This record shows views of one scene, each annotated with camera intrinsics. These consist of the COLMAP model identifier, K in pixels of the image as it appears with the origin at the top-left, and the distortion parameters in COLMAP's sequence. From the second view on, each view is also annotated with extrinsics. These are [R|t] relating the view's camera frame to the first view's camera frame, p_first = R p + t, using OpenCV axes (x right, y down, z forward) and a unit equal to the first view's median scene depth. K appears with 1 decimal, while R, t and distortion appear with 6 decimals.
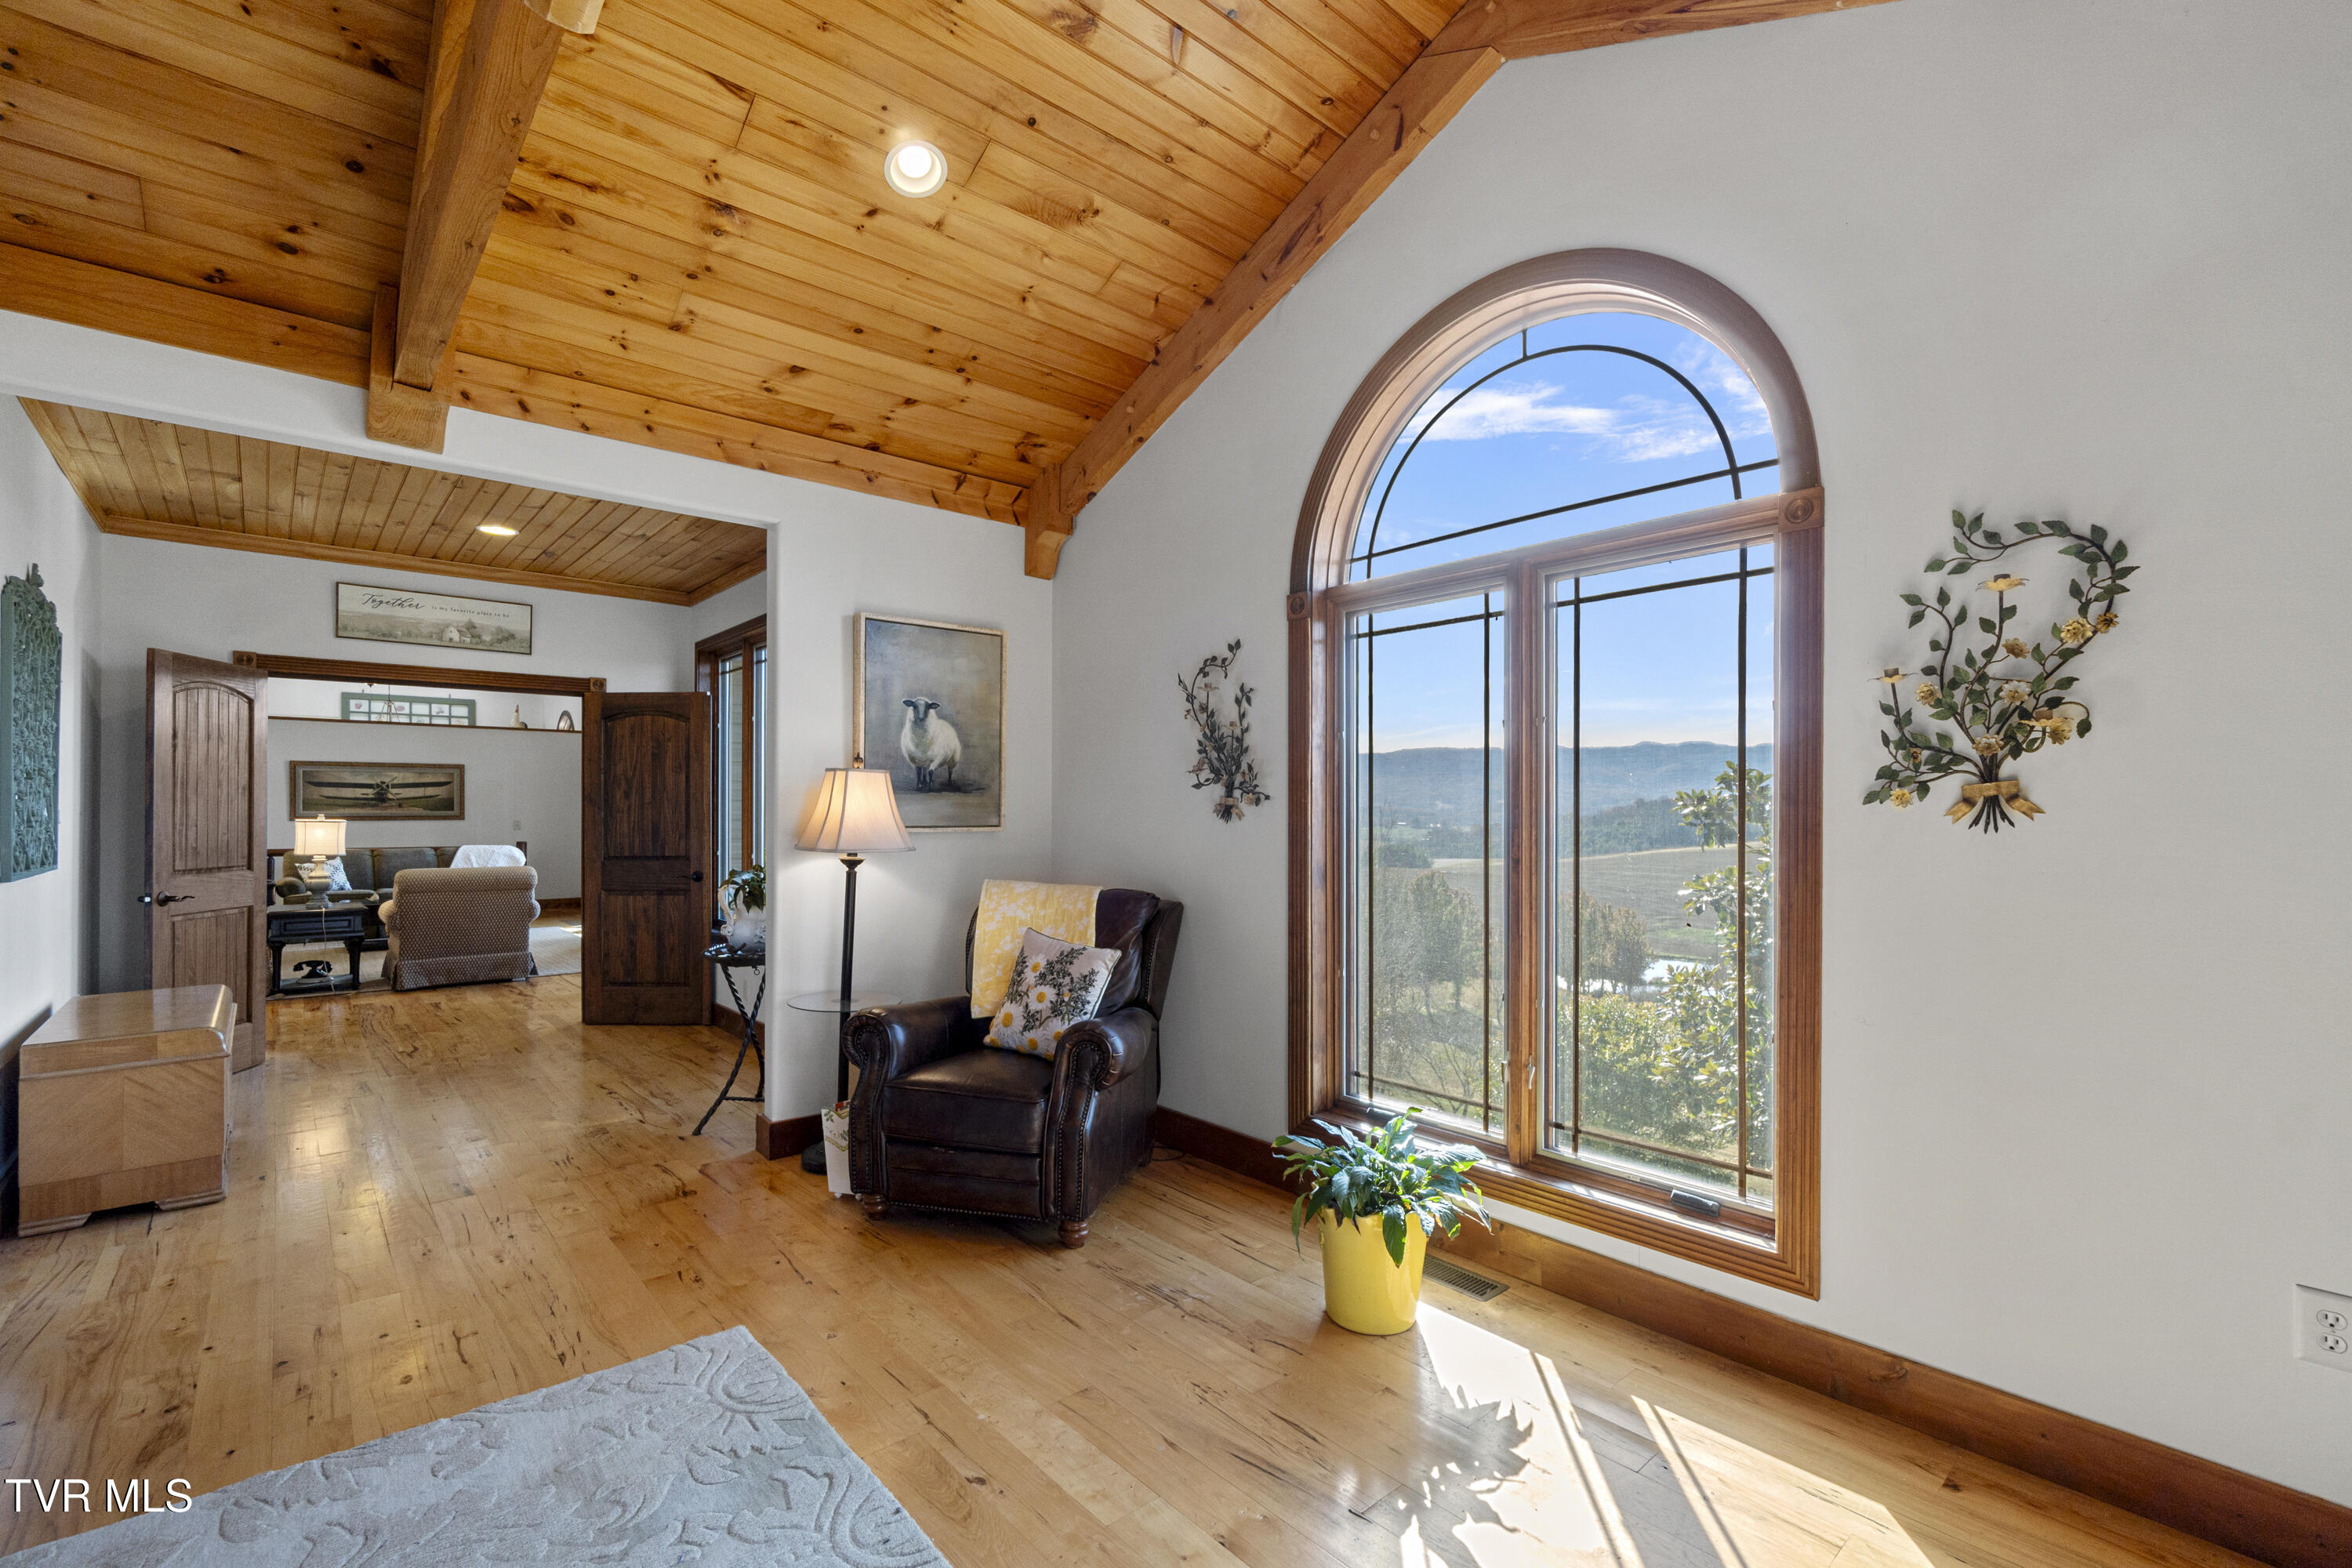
lens RADIAL K [[1024.3, 0, 1178.5], [0, 1024.3, 806.3], [0, 0, 1]] dist [-0.007256, 0.002798]
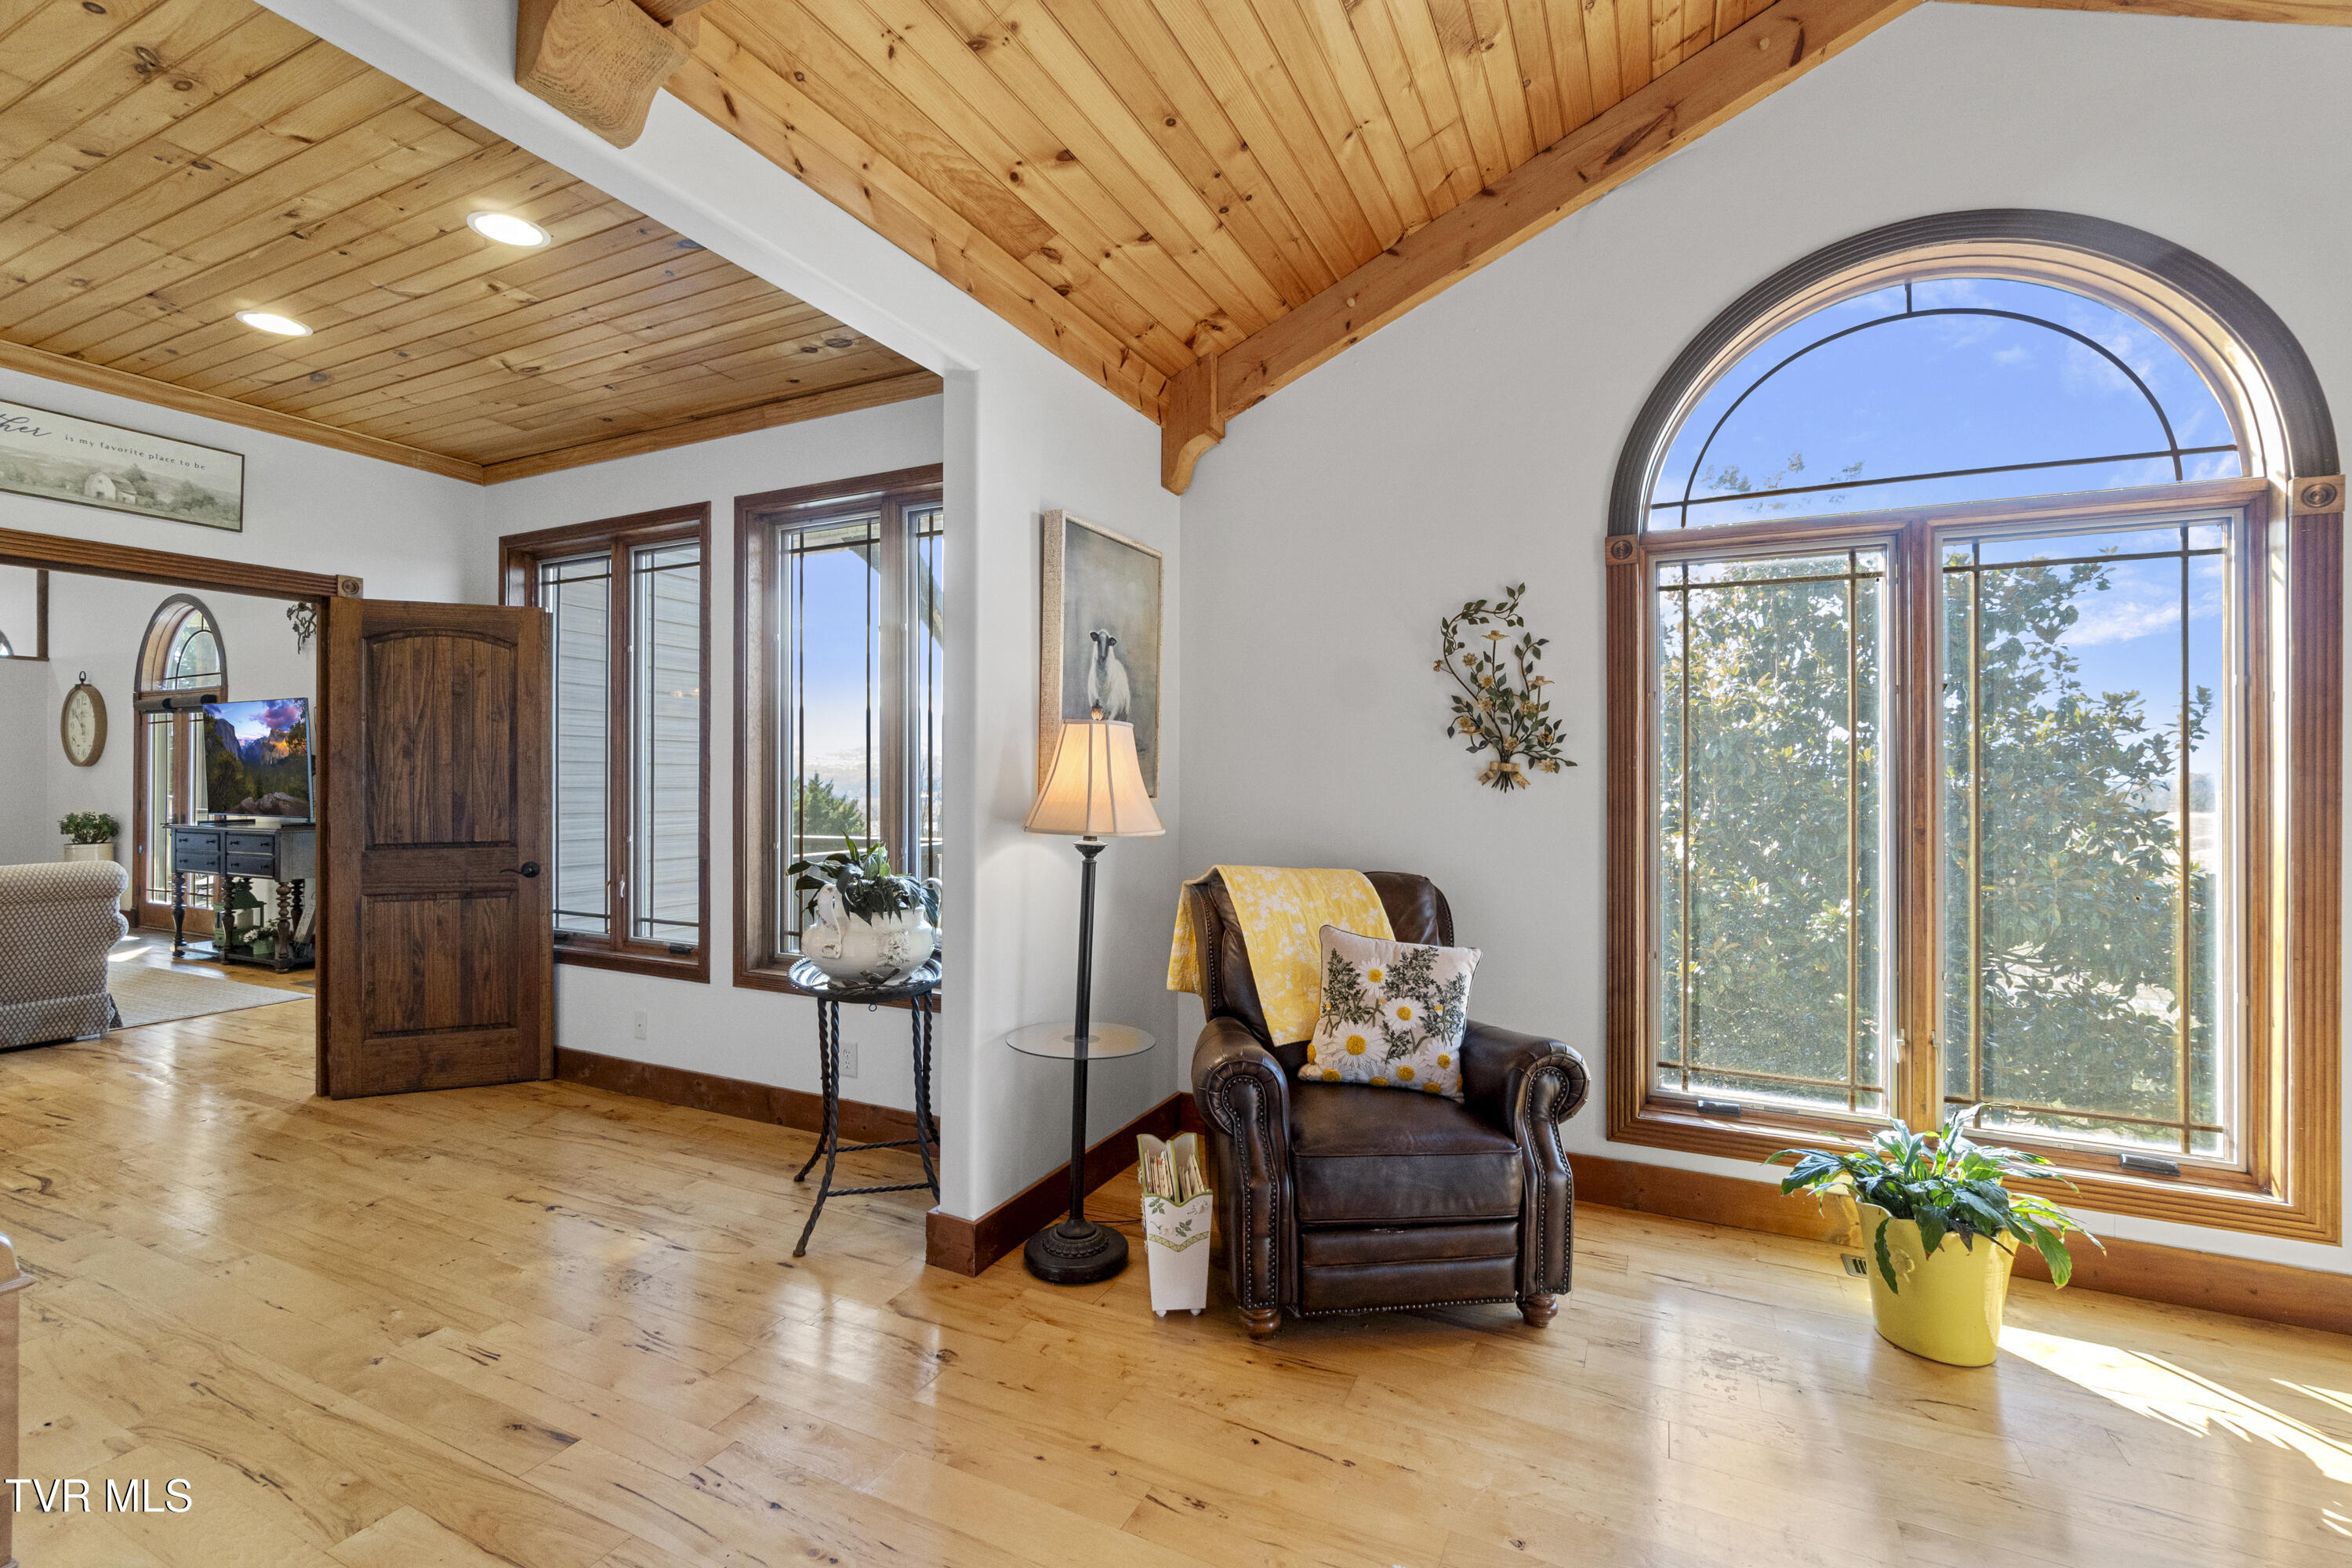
lens RADIAL K [[1024.3, 0, 1171.6], [0, 1024.3, 765.1], [0, 0, 1]] dist [-0.007256, 0.002798]
pose [[0.923309, 0.003125, 0.384045, -0.482117], [-0.002391, 0.999994, -0.002389, -0.003453], [-0.384050, 0.001288, 0.923311, 0.264899]]
